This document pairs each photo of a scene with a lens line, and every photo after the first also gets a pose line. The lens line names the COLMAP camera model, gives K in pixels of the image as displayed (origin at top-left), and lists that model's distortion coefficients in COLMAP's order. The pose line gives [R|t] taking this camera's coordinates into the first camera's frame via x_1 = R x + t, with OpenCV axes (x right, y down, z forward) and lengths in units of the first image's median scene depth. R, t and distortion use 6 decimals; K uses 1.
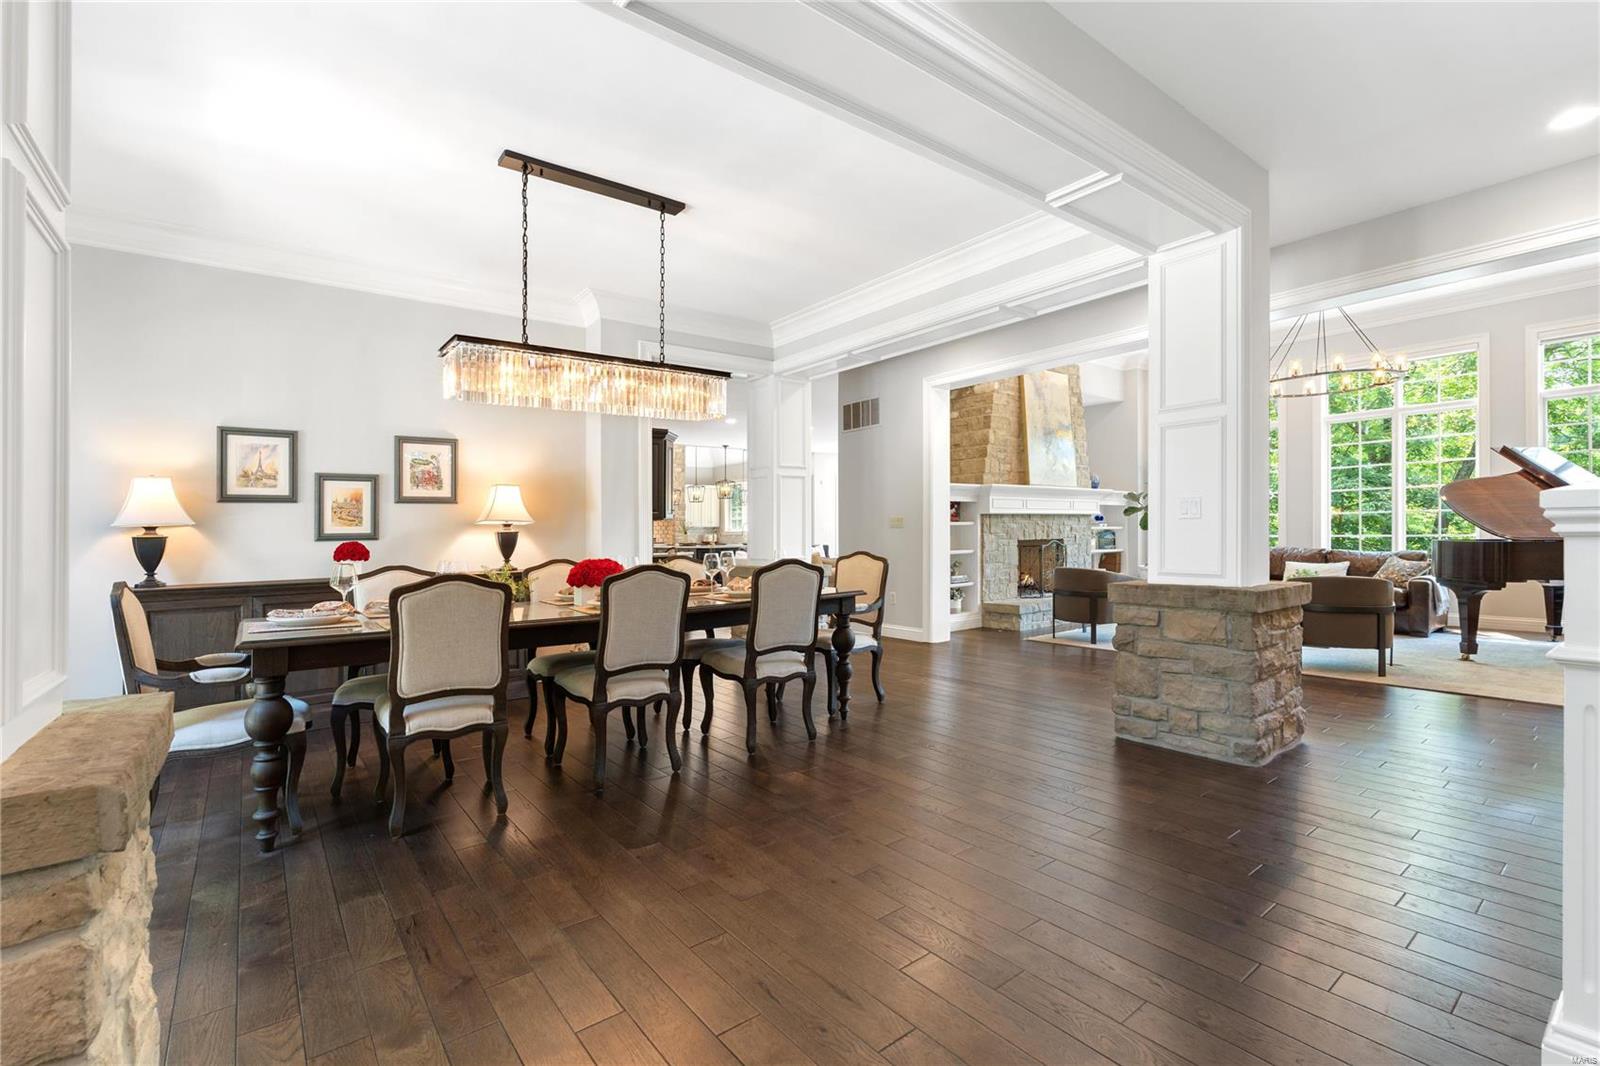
lens RADIAL K [[707.5, 0, 799.8], [0, 707.5, 528.4], [0, 0, 1]] dist [-0.003128, -0.000210]
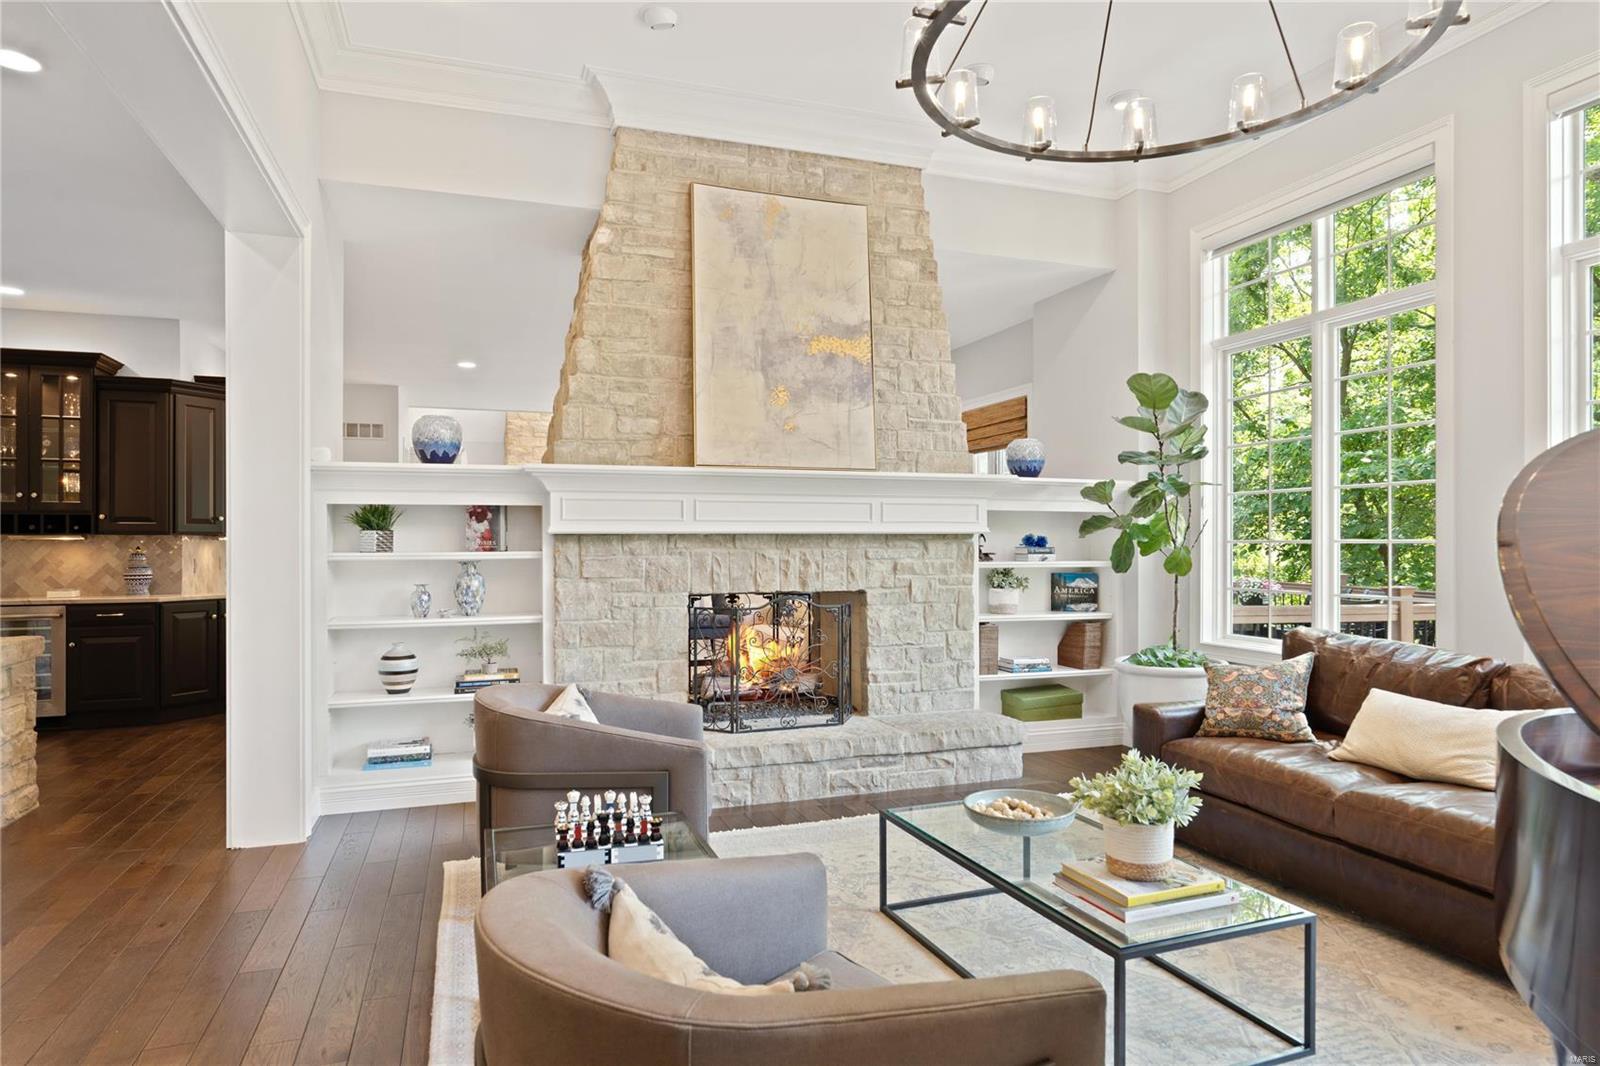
lens RADIAL K [[929.1, 0, 800.0], [0, 929.1, 533.0], [0, 0, 1]] dist [-0.000780, -0.000304]
pose [[0.948788, 0.011889, -0.315689, 0.555703], [-0.012030, 0.999927, 0.001502, -0.022558], [0.315684, 0.002373, 0.948861, 0.488038]]
